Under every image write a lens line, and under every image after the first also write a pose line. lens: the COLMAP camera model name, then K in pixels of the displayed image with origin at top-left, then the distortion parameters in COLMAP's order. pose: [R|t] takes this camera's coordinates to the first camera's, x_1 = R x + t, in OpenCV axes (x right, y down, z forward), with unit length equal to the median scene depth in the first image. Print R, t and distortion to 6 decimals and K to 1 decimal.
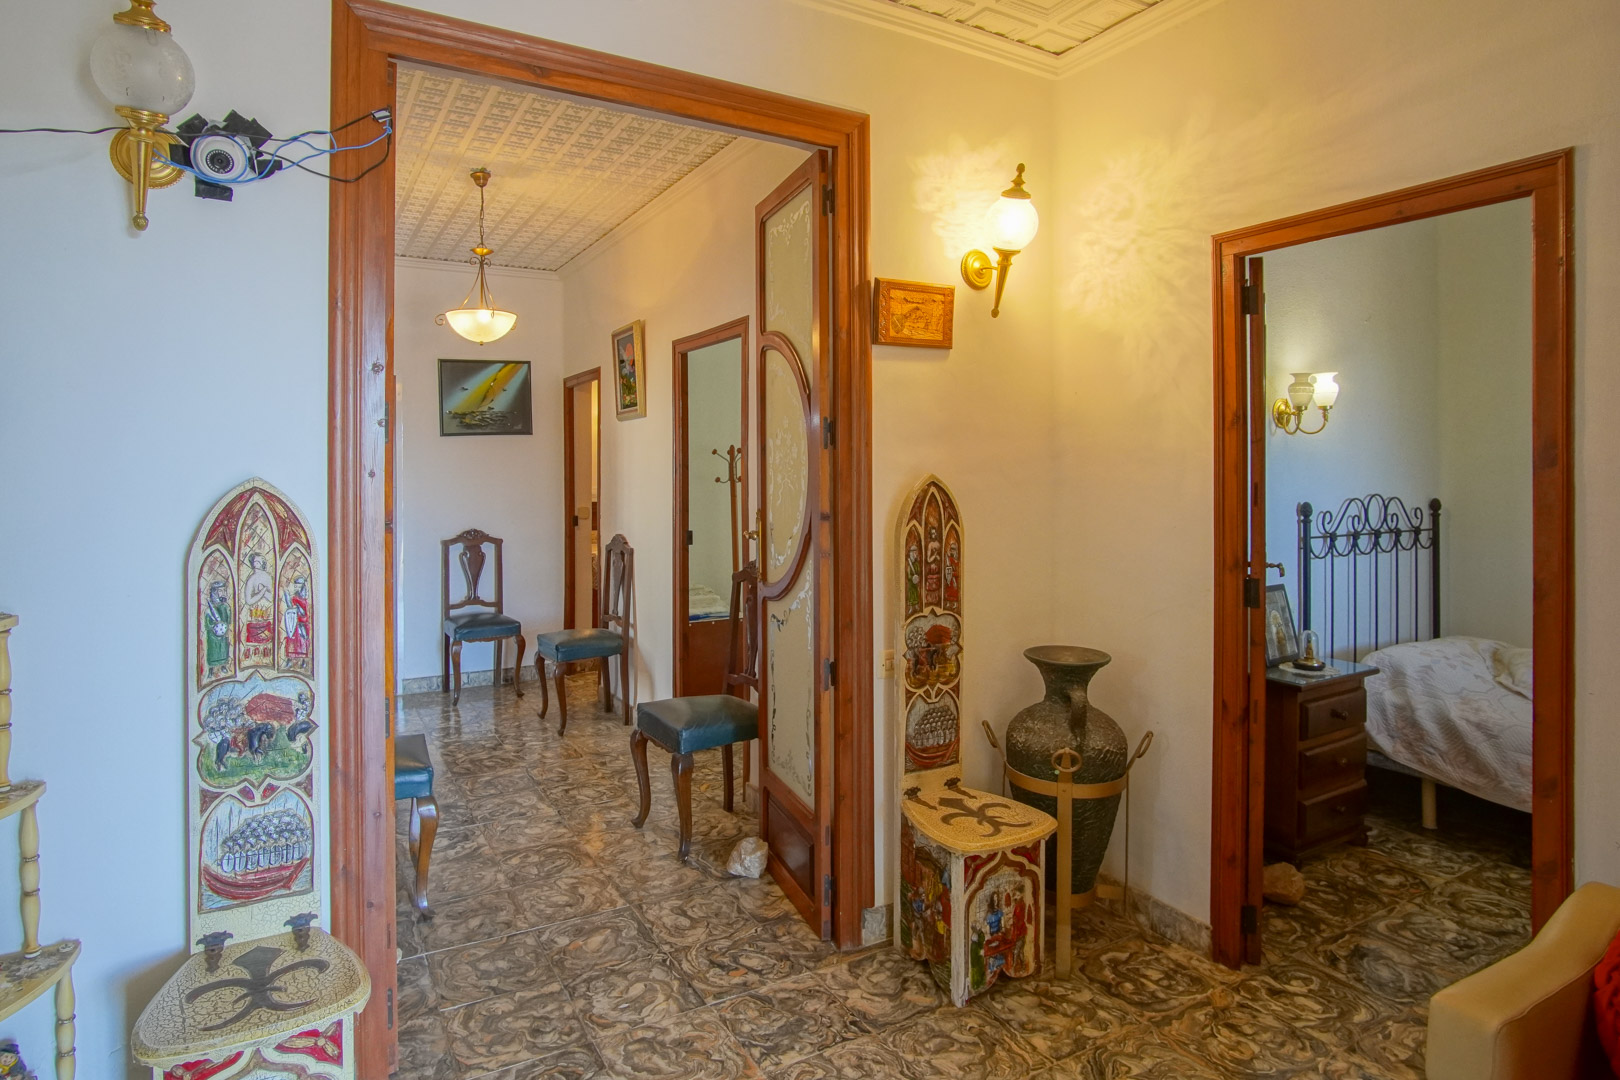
lens RADIAL K [[876.5, 0, 780.9], [0, 876.5, 484.3], [0, 0, 1]] dist [-0.029264, 0.000111]
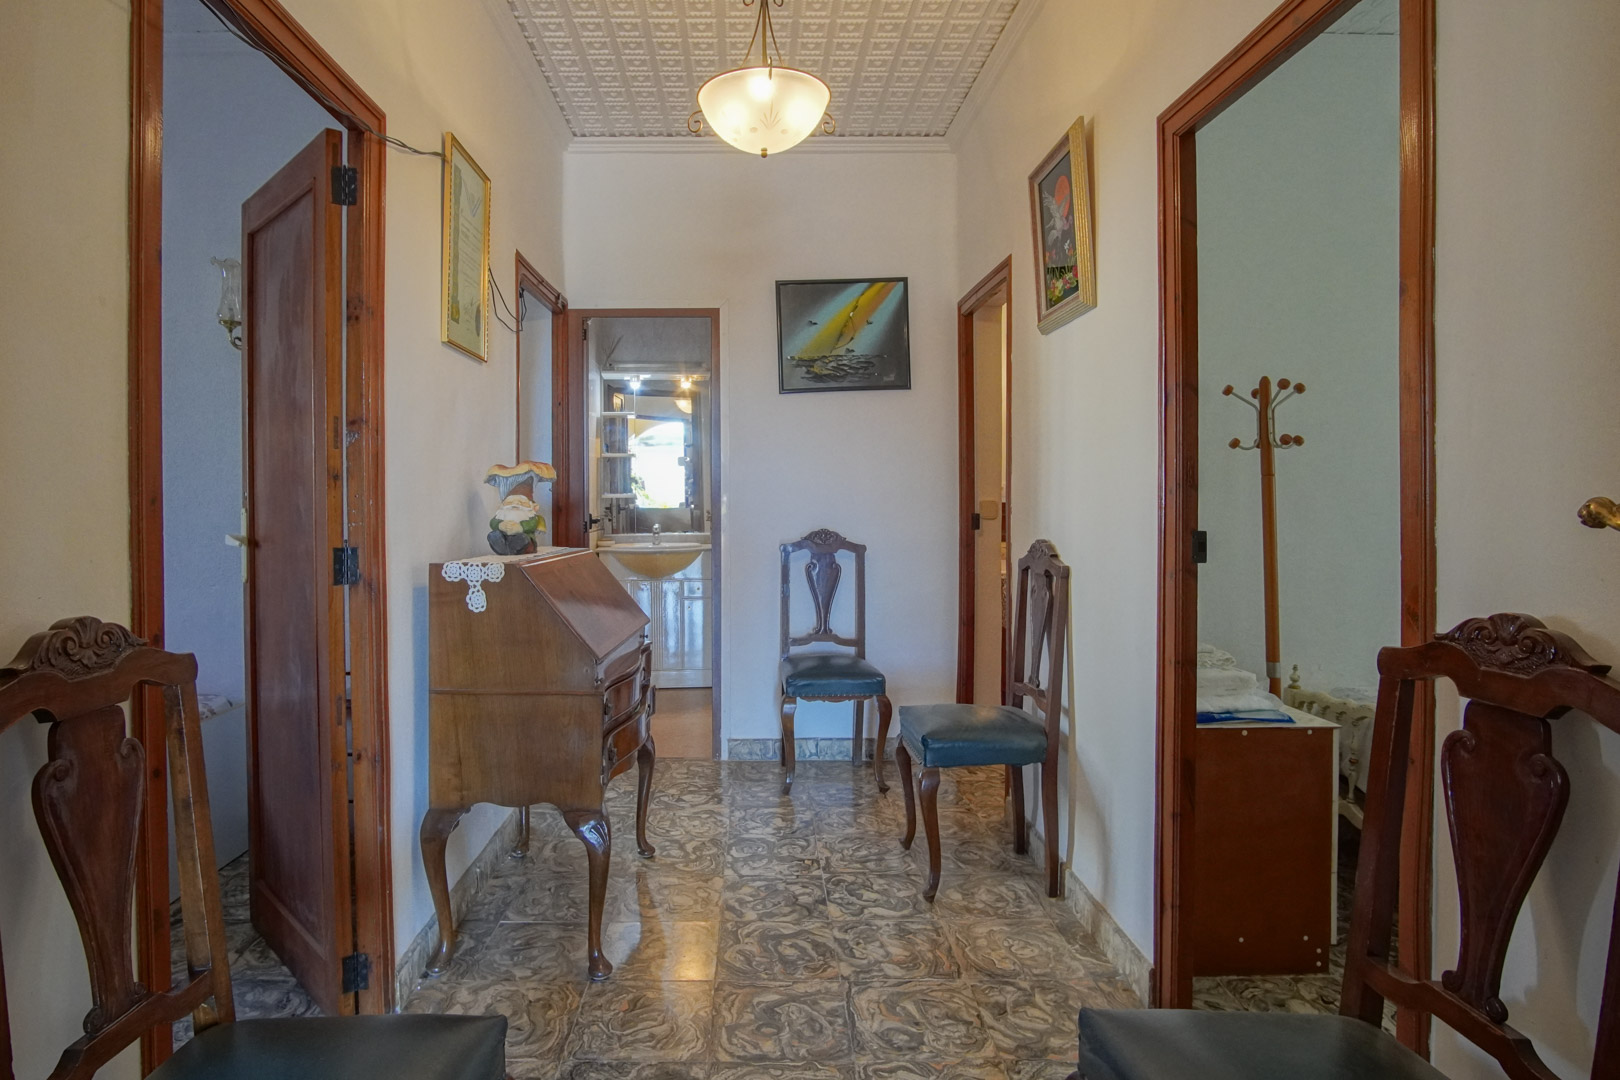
lens RADIAL K [[876.5, 0, 780.9], [0, 876.5, 484.3], [0, 0, 1]] dist [-0.029264, 0.000111]
pose [[0.885743, 0.000210, -0.464177, -0.069555], [-0.010586, 0.999749, -0.019748, 0.031854], [0.464056, 0.022405, 0.885522, 0.402211]]
